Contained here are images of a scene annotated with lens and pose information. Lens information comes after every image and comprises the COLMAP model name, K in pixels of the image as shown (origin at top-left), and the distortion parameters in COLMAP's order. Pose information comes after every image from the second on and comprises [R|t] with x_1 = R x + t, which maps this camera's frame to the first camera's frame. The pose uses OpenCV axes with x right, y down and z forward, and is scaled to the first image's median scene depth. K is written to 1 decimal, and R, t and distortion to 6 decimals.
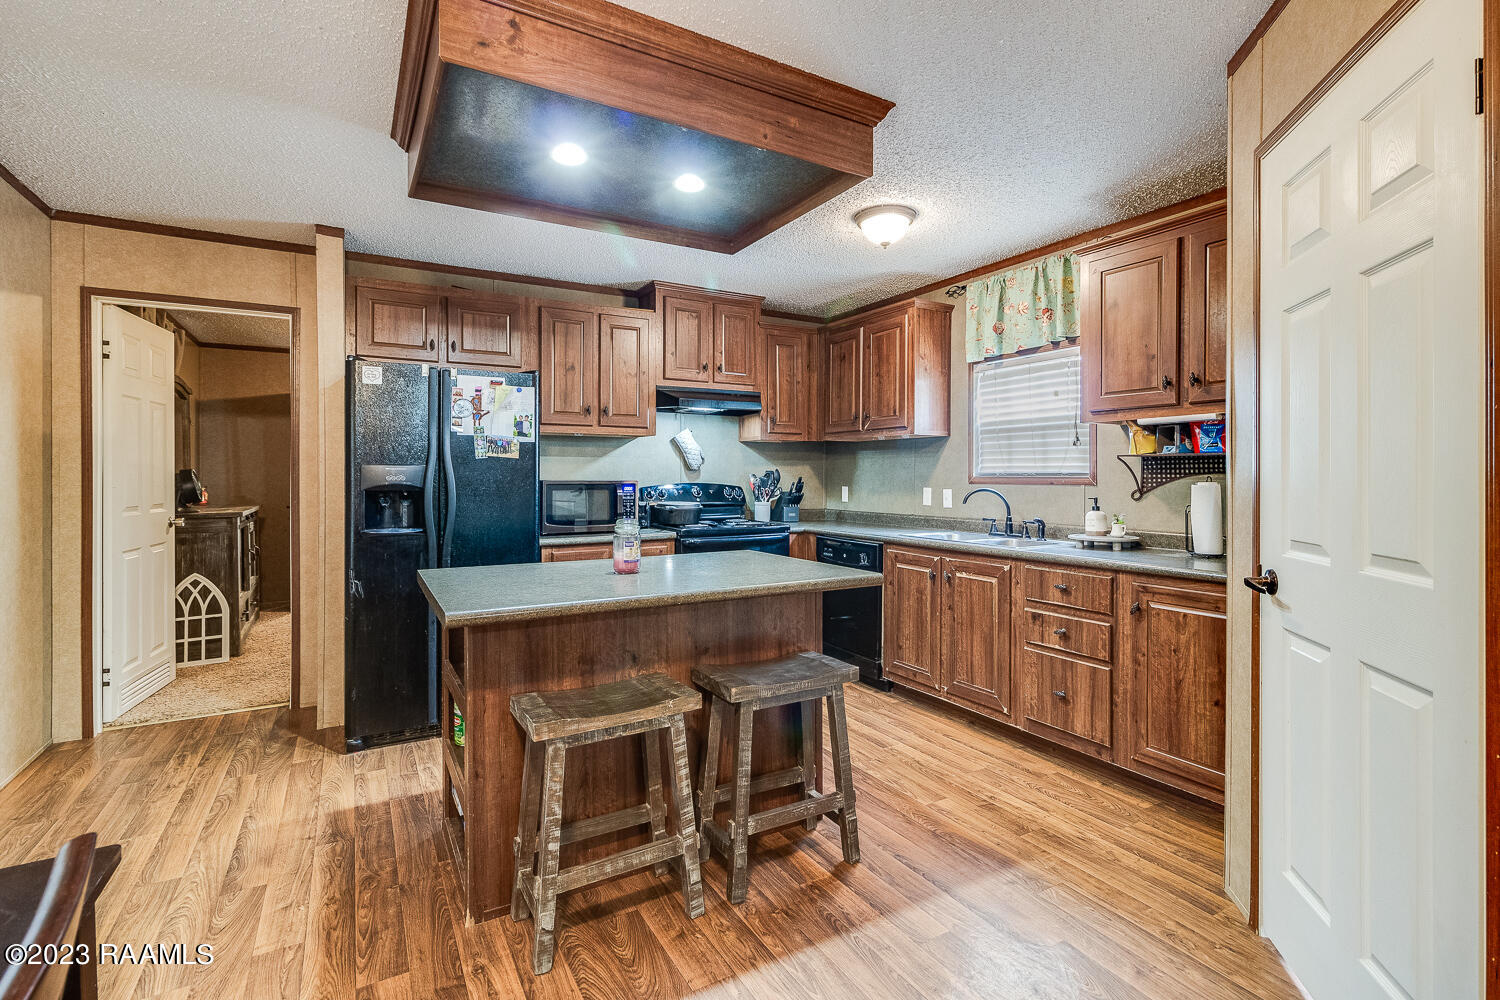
lens RADIAL K [[693.0, 0, 750.7], [0, 693.0, 482.0], [0, 0, 1]] dist [-0.000404, 0.000201]
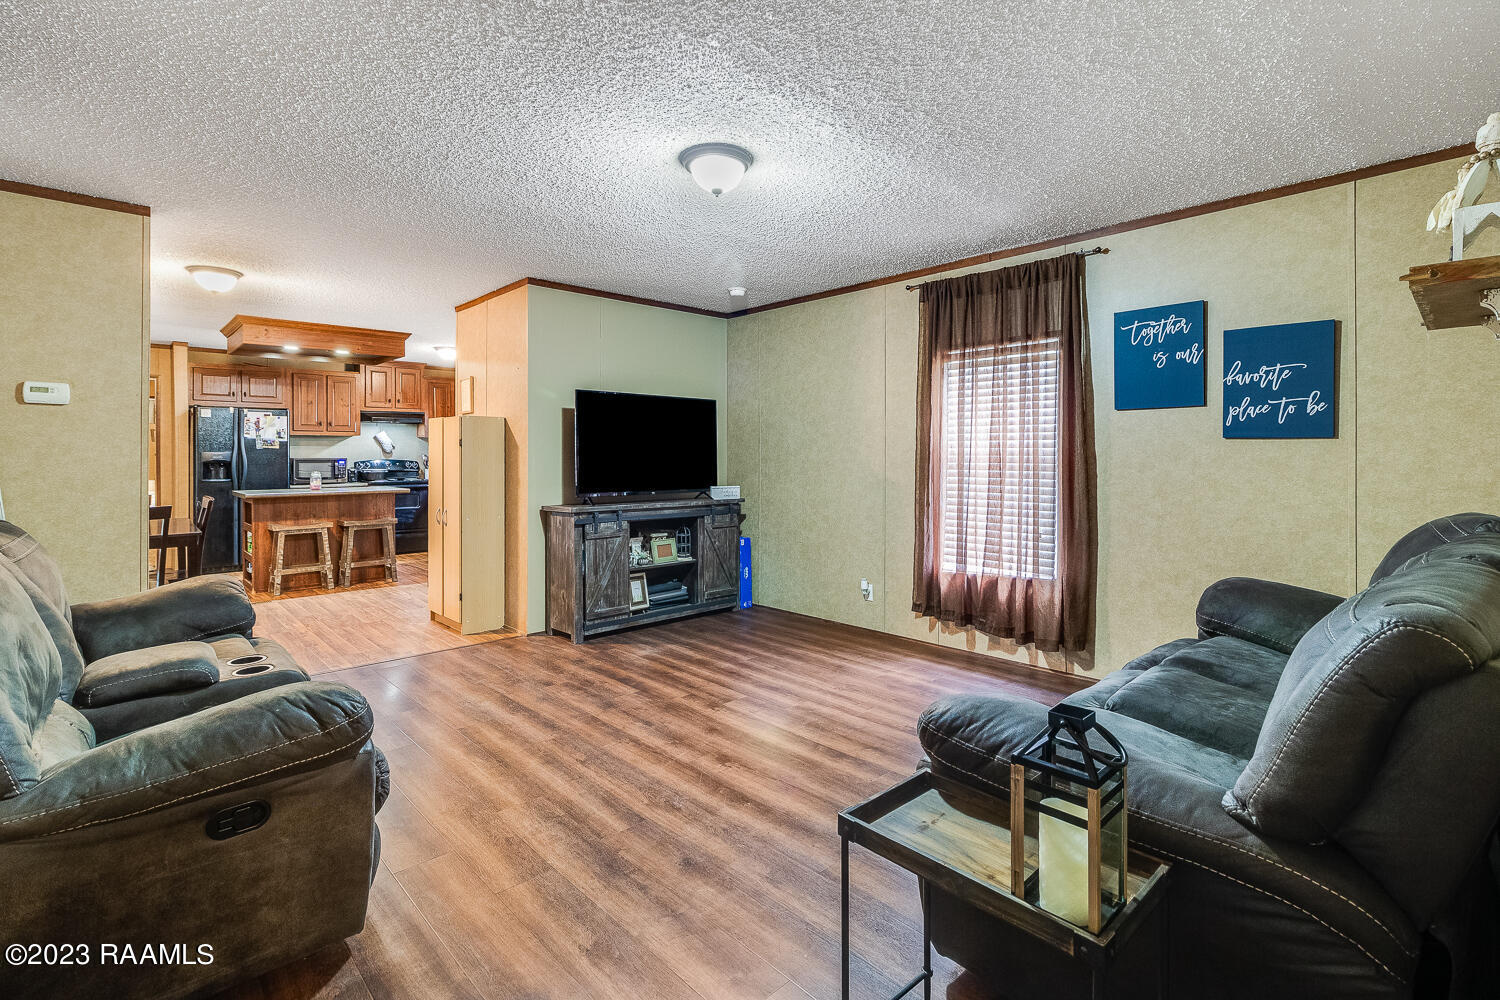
lens RADIAL K [[704.8, 0, 751.8], [0, 704.8, 457.0], [0, 0, 1]] dist [0.000423, 0.000159]
pose [[0.974458, -0.004576, 0.224524, 0.647567], [0.005279, 0.999983, -0.002531, 0.007712], [-0.224509, 0.003651, 0.974465, -1.572683]]
